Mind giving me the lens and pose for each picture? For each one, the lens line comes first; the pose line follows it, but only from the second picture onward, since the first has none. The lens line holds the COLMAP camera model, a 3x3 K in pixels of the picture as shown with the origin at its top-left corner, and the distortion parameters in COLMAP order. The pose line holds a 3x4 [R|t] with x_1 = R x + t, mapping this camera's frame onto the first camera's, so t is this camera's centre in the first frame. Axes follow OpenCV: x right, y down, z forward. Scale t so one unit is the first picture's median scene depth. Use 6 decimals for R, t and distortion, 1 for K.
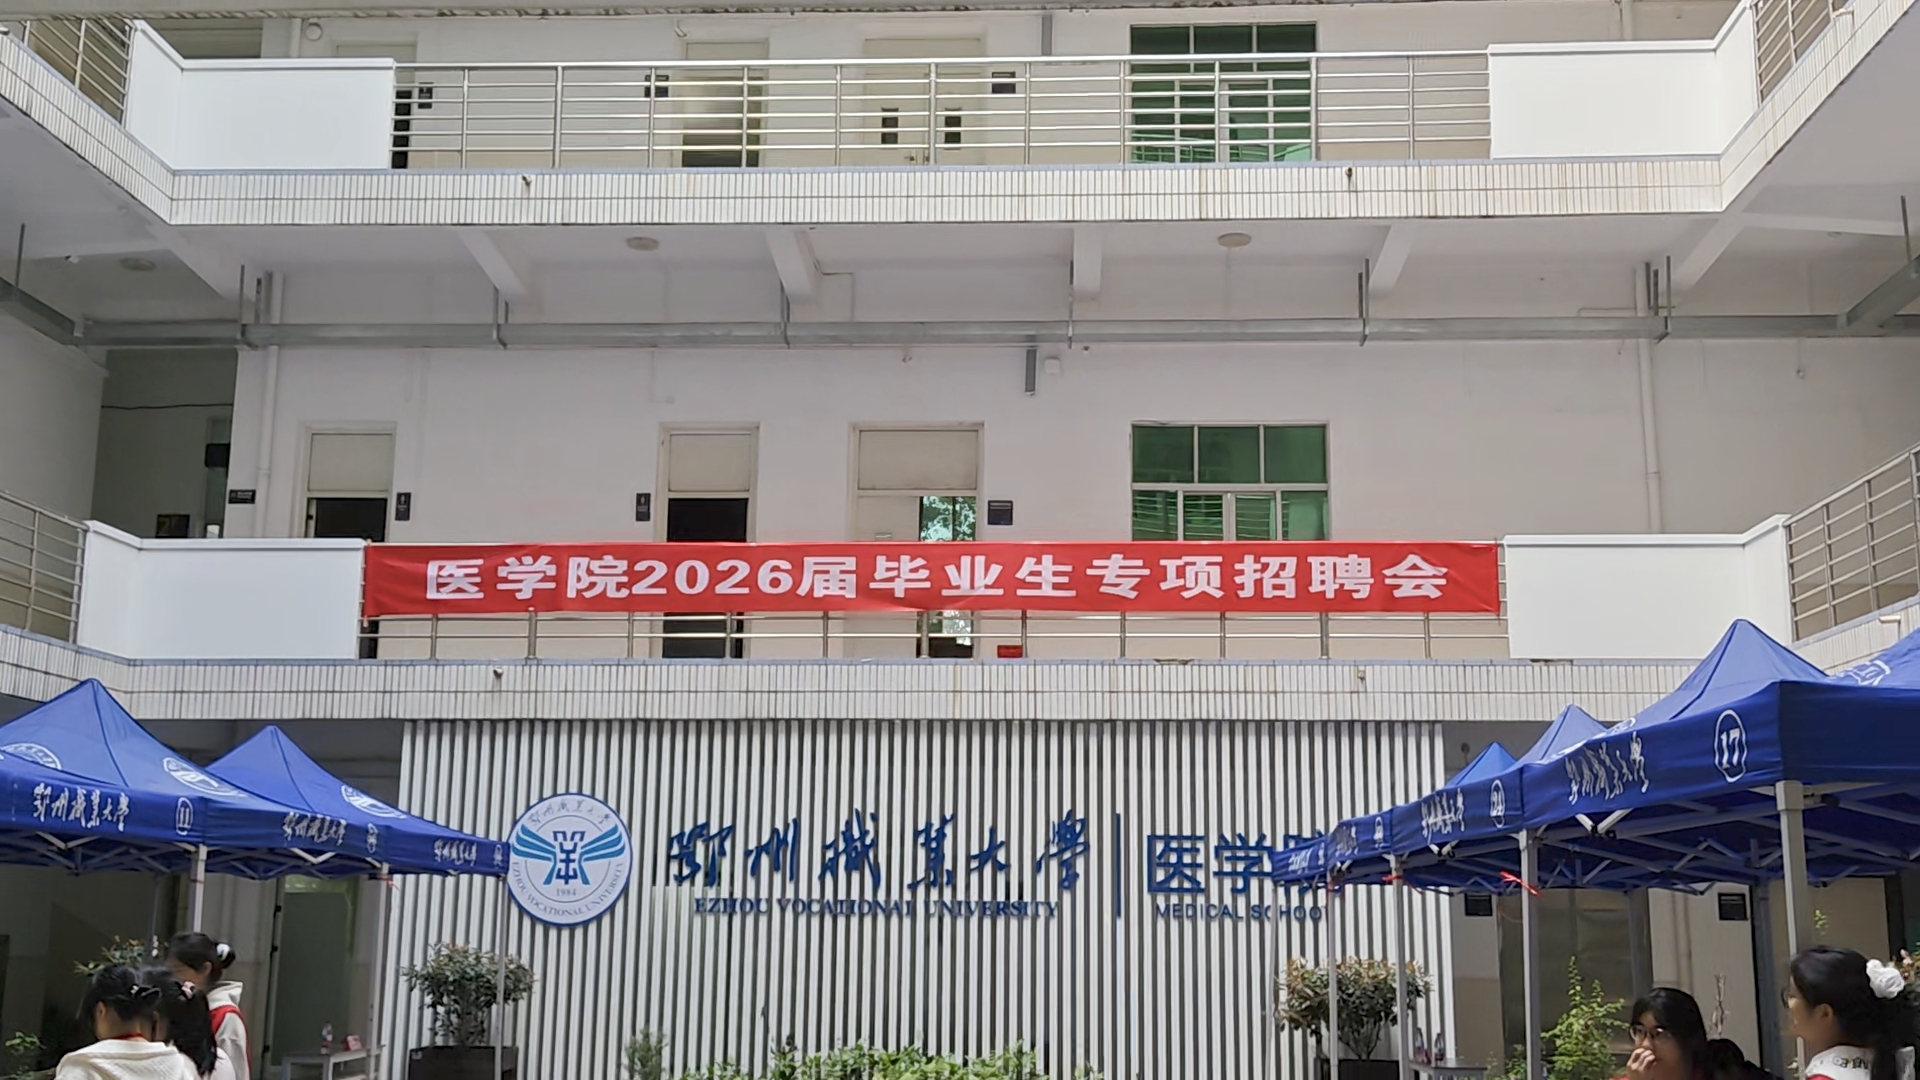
lens RADIAL K [[2062.2, 0, 961.4], [0, 2062.2, 497.1], [0, 0, 1]] dist [0.107741, -0.029491]
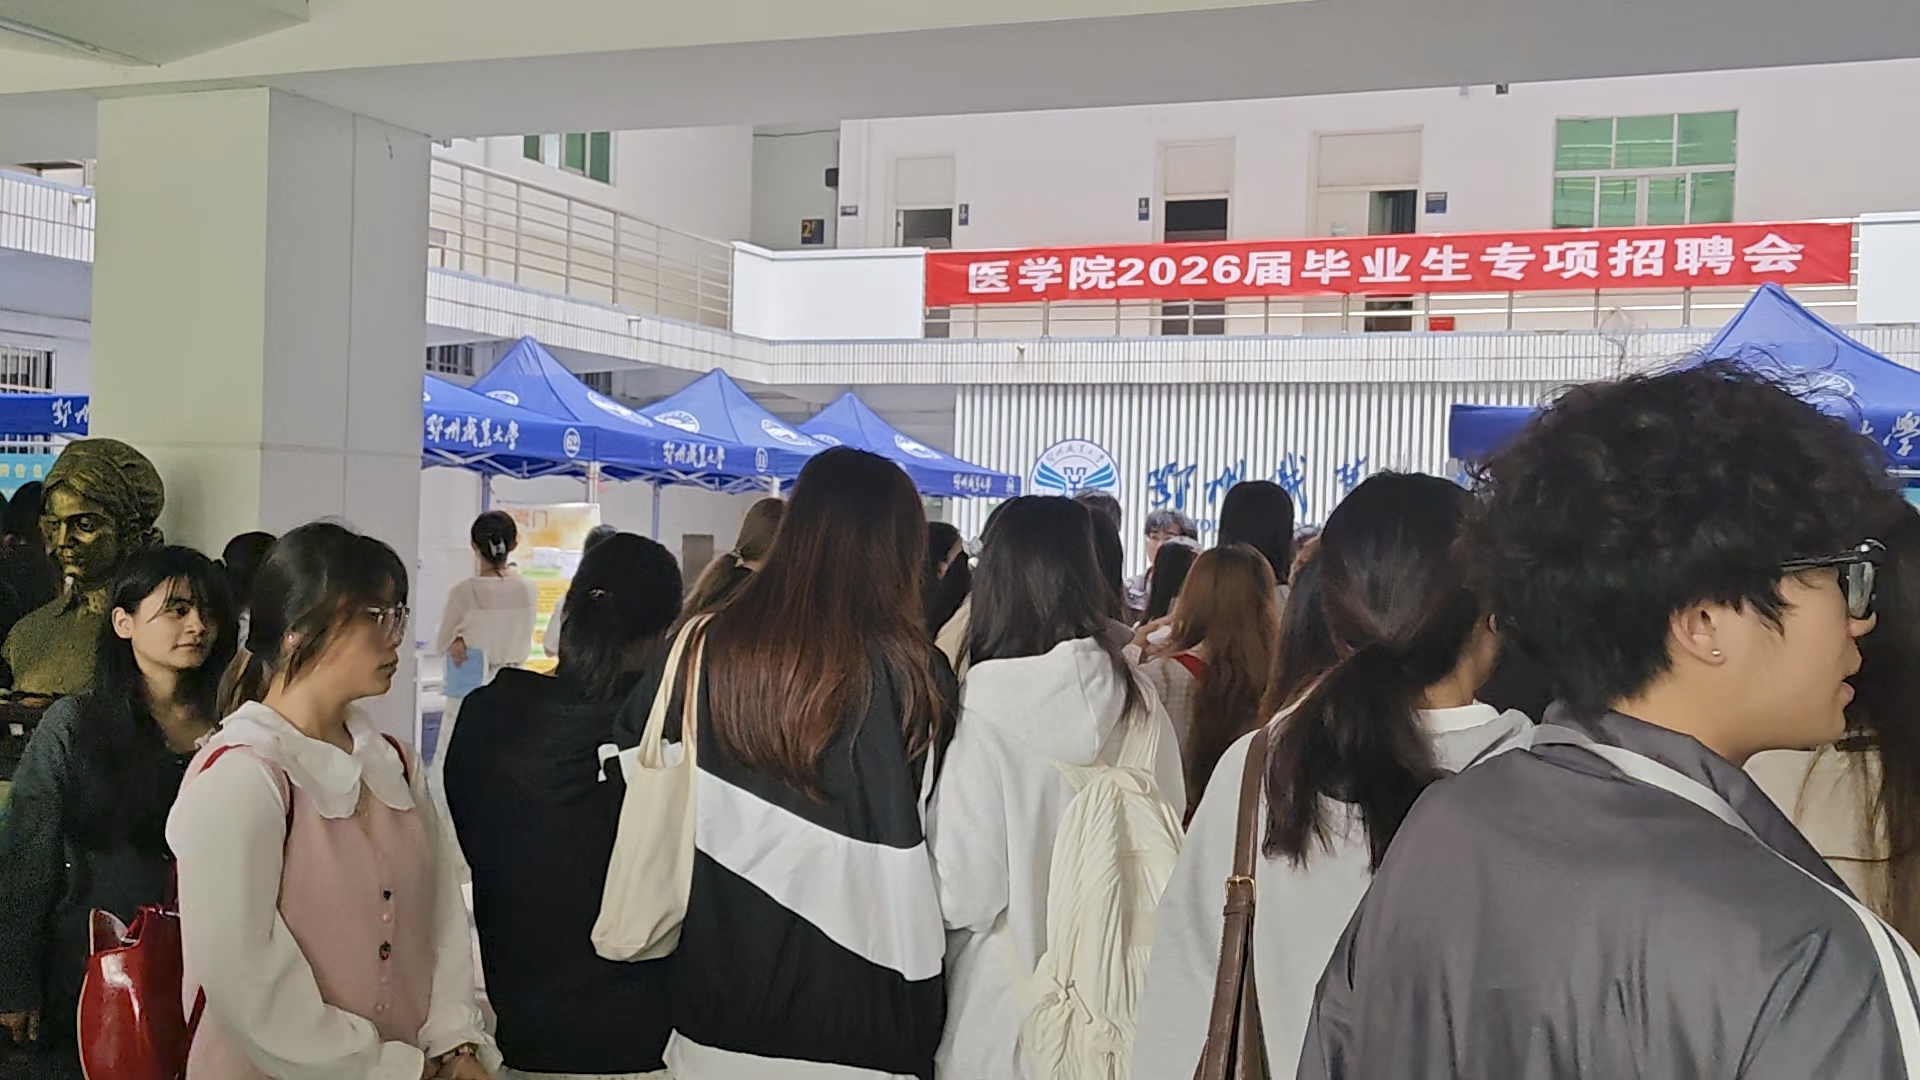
lens RADIAL K [[2062.2, 0, 961.4], [0, 2062.2, 497.1], [0, 0, 1]] dist [0.107741, -0.029491]
pose [[0.944468, 0.010451, -0.328436, 0.174394], [0.048400, 0.984168, 0.170499, -0.048148], [0.325019, -0.176928, 0.929010, -0.248625]]
